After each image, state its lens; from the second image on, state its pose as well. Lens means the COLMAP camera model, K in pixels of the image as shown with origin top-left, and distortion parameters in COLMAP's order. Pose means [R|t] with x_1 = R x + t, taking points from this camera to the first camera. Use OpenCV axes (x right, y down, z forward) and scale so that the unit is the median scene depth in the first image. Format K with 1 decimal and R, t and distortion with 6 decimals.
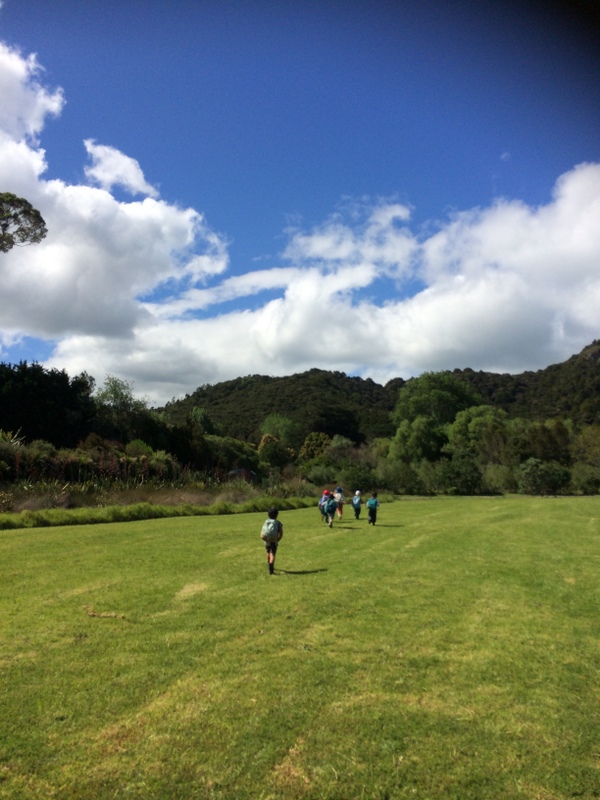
lens RADIAL K [[678.4, 0, 299.1], [0, 678.4, 399.8], [0, 0, 1]] dist [-0.006663, -0.004522]
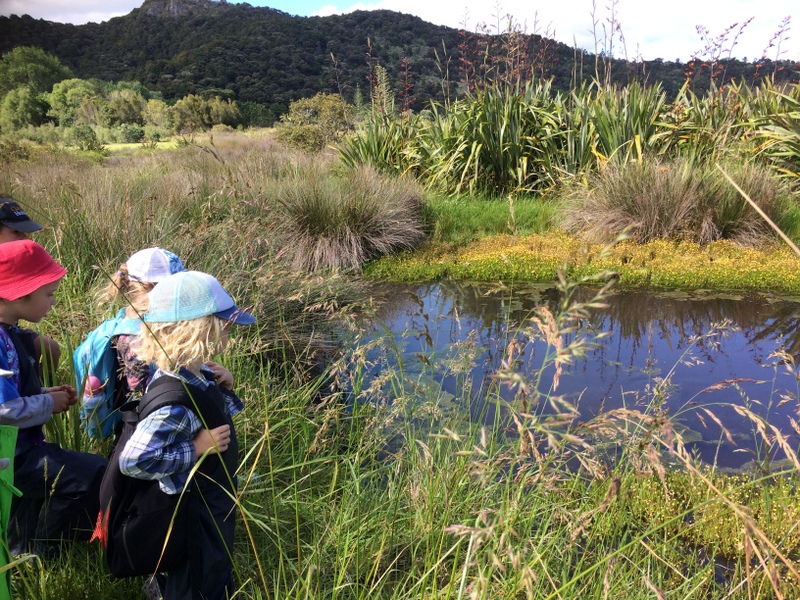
lens RADIAL K [[678.4, 0, 398.6], [0, 678.4, 299.4], [0, 0, 1]] dist [-0.006663, -0.004522]
pose [[0.742793, -0.192416, 0.641275, -0.185251], [-0.047409, 0.940292, 0.337050, -0.060576], [-0.667840, -0.280761, 0.689321, -0.446337]]
